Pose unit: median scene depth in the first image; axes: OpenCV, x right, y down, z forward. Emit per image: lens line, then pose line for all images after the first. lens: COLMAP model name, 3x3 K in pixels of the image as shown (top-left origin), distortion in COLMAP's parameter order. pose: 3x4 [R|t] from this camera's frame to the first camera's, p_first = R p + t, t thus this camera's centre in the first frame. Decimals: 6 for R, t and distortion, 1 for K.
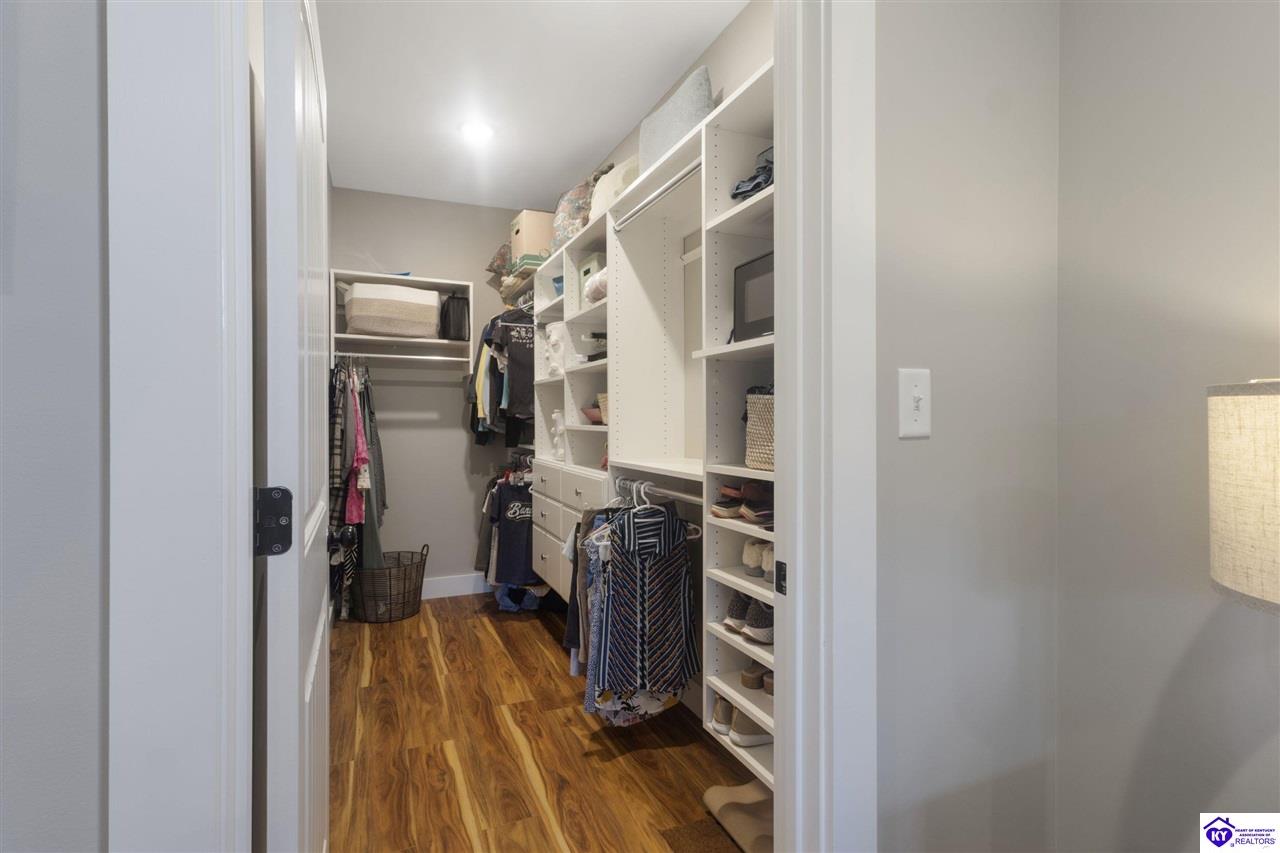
lens RADIAL K [[620.8, 0, 642.3], [0, 620.8, 422.5], [0, 0, 1]] dist [0.006829, 0.001648]
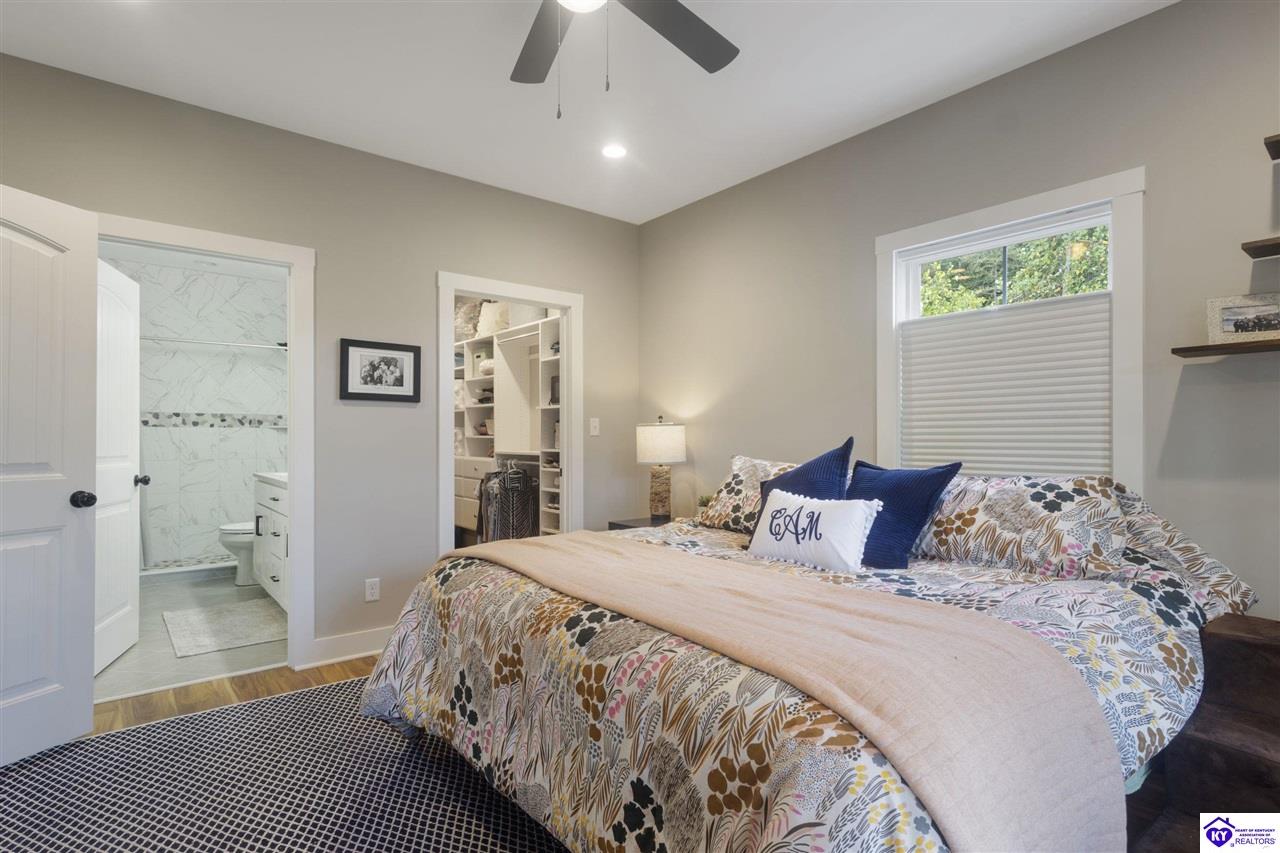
lens RADIAL K [[678.4, 0, 642.9], [0, 678.4, 432.3], [0, 0, 1]] dist [-0.005353, -0.002096]
pose [[0.967194, 0.003231, 0.254017, -0.167509], [-0.000121, 0.999925, -0.012256, 0.025794], [-0.254038, 0.011823, 0.967122, -1.515352]]
